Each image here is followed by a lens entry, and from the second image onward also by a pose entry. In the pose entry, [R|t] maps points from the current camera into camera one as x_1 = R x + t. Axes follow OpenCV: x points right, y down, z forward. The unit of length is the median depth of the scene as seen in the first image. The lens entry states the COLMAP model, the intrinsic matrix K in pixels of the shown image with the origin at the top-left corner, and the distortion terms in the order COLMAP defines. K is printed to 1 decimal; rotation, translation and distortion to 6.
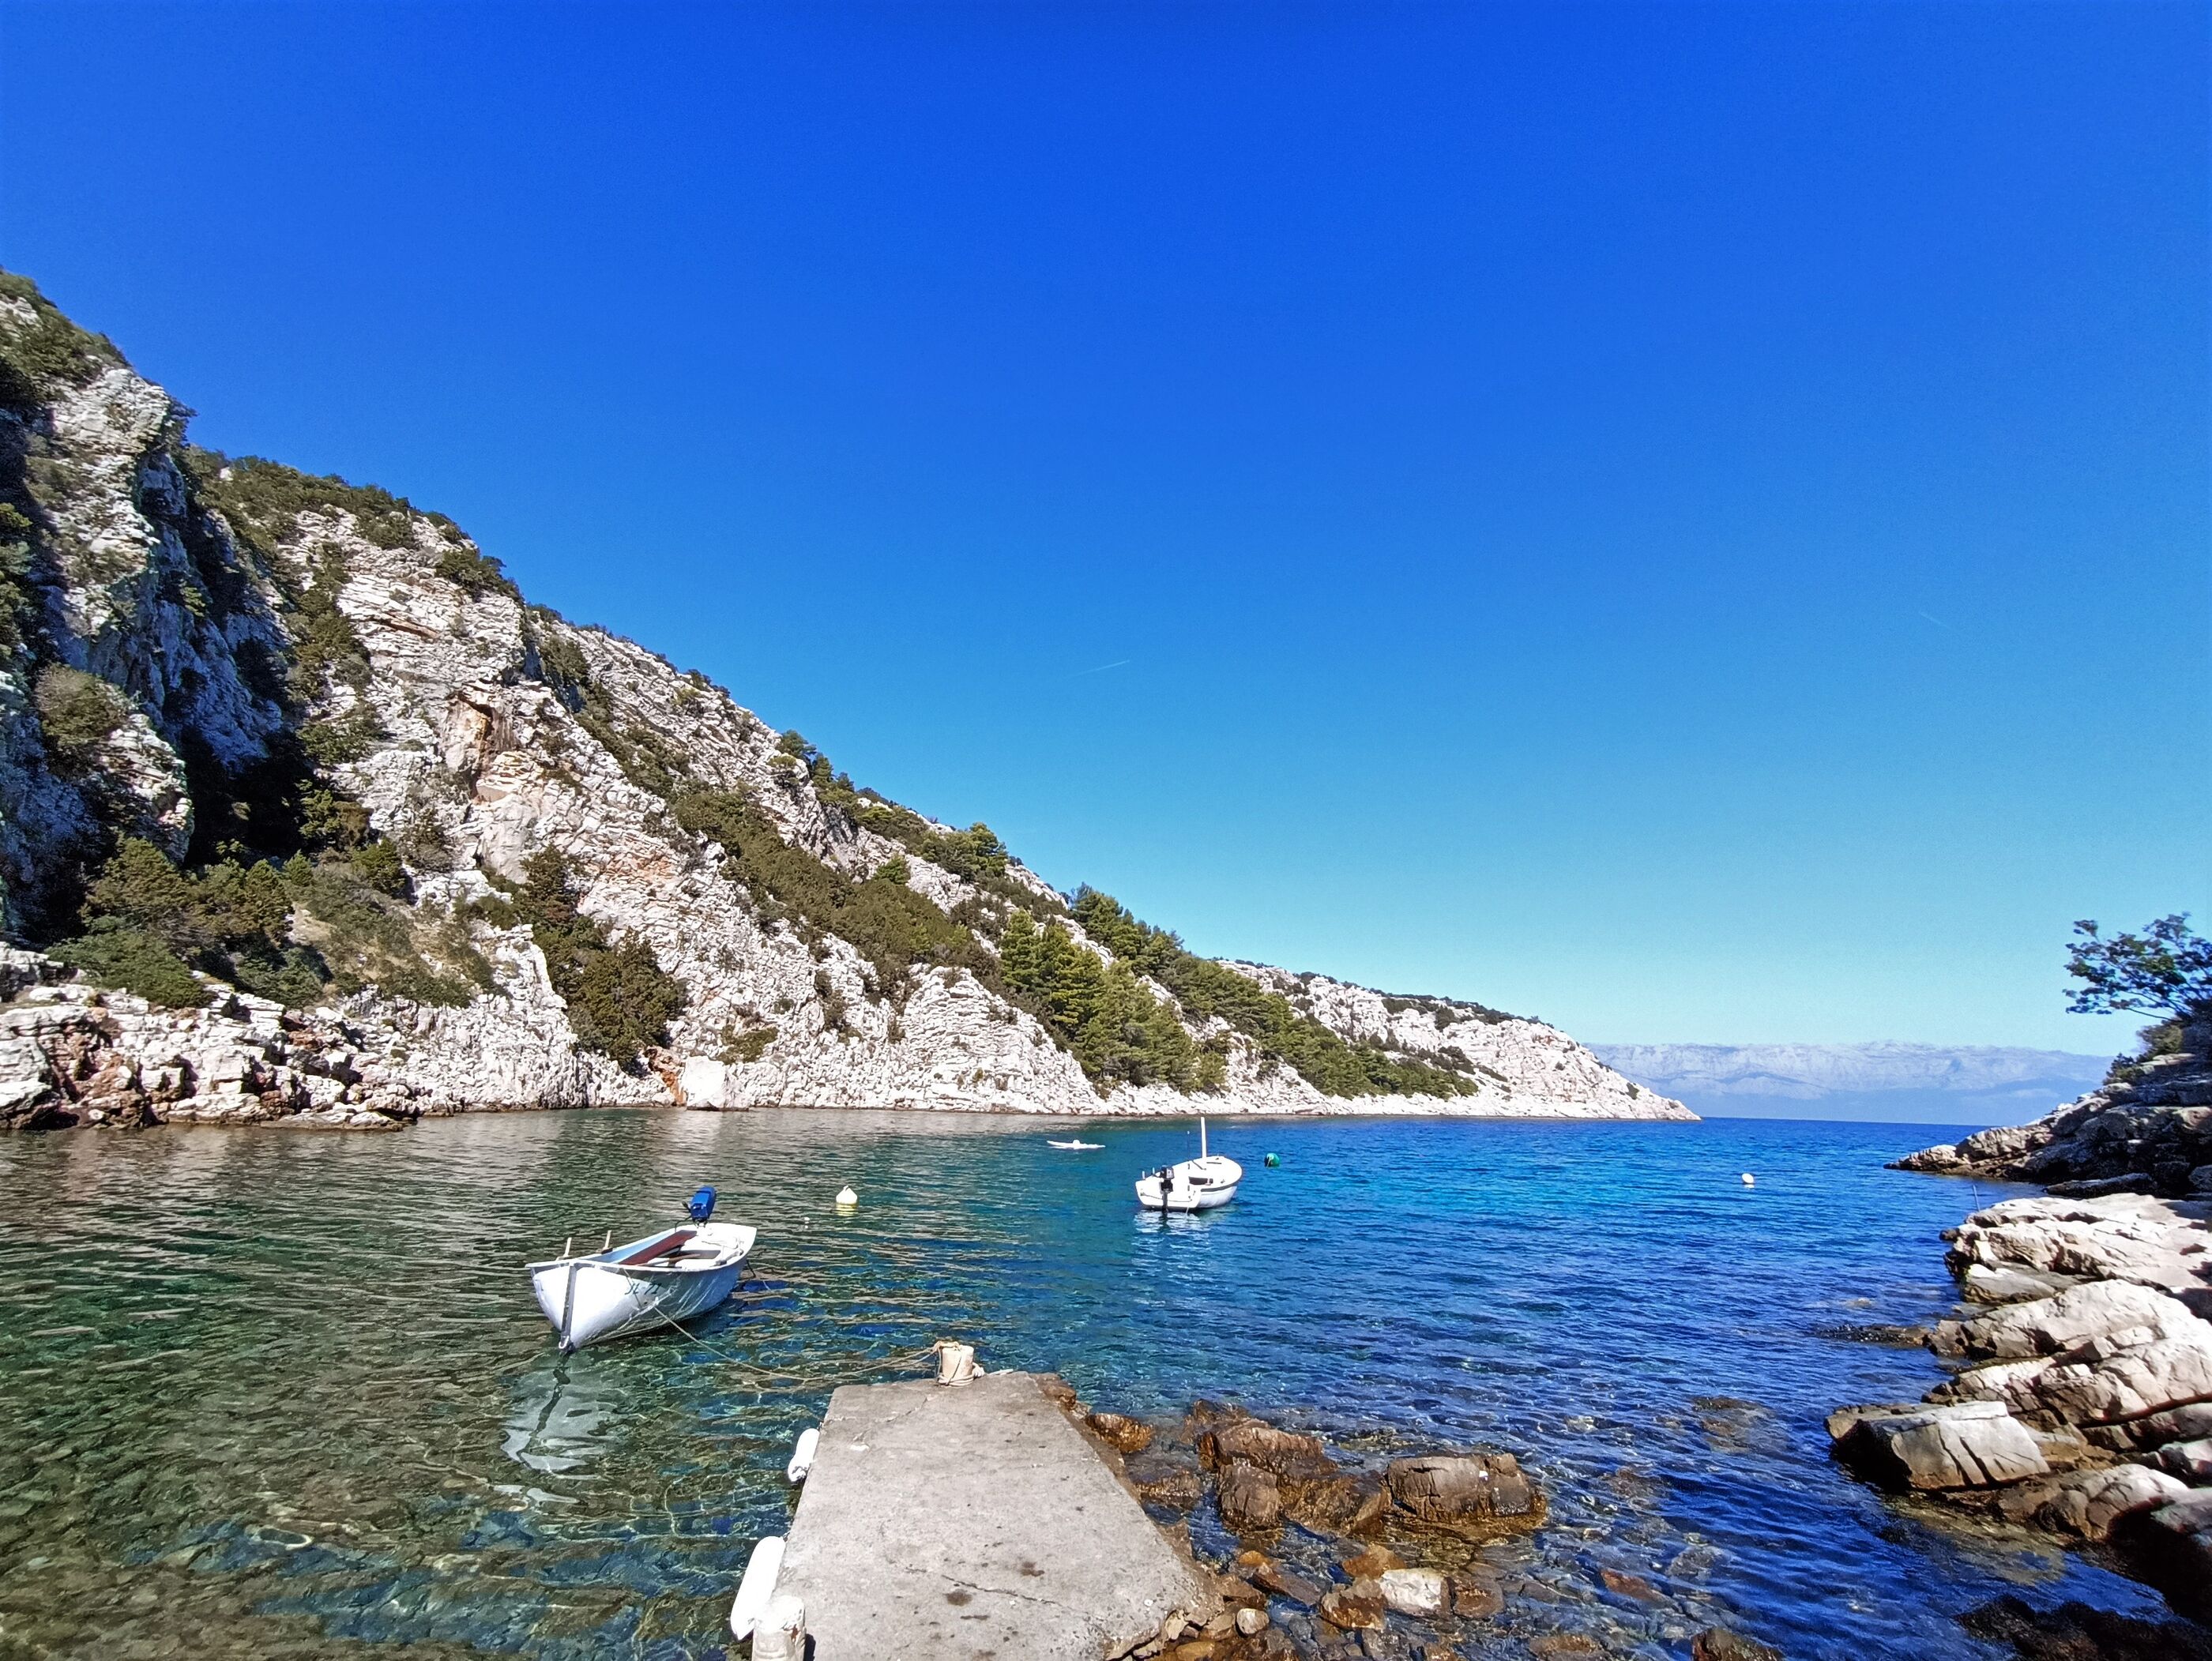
lens RADIAL K [[997.2, 0, 1106.0], [0, 997.2, 830.5], [0, 0, 1]] dist [-0.052832, 0.034358]
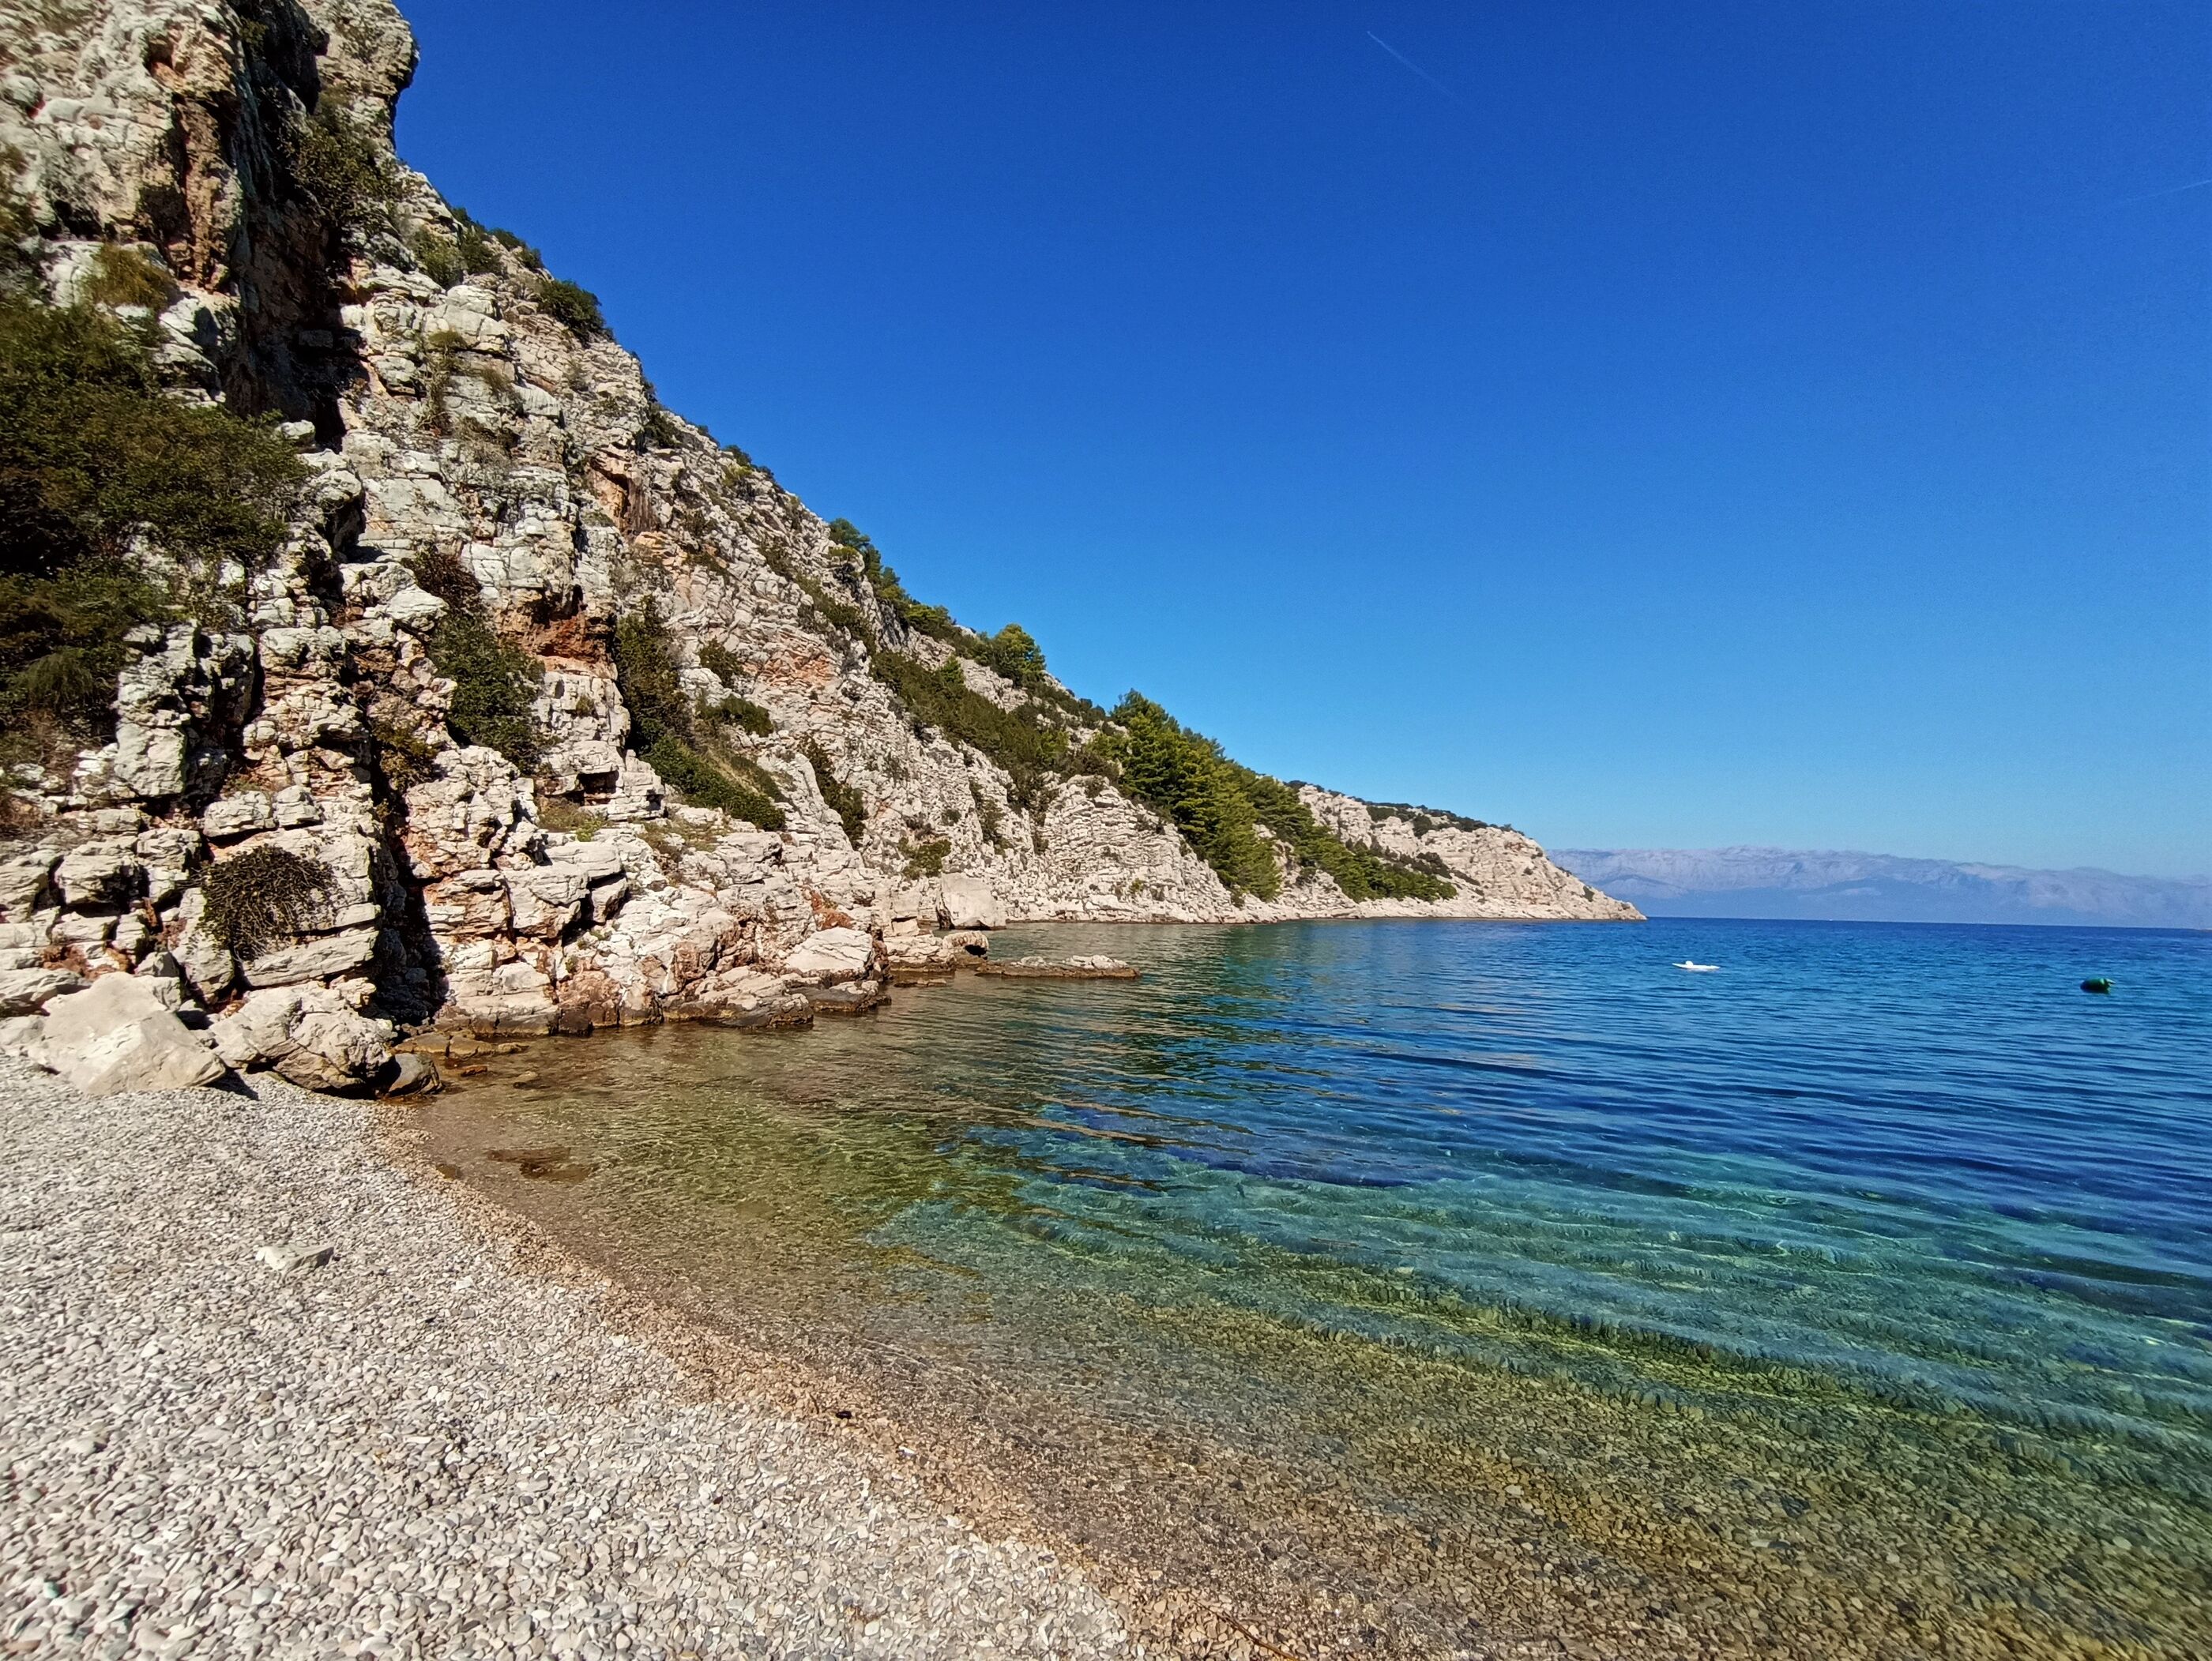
lens RADIAL K [[997.2, 0, 1106.0], [0, 997.2, 830.5], [0, 0, 1]] dist [-0.052832, 0.034358]
pose [[0.996578, -0.003531, 0.082576, -0.234861], [-0.012326, 0.981565, 0.190728, 0.006719], [-0.081727, -0.191094, 0.978164, 0.055177]]
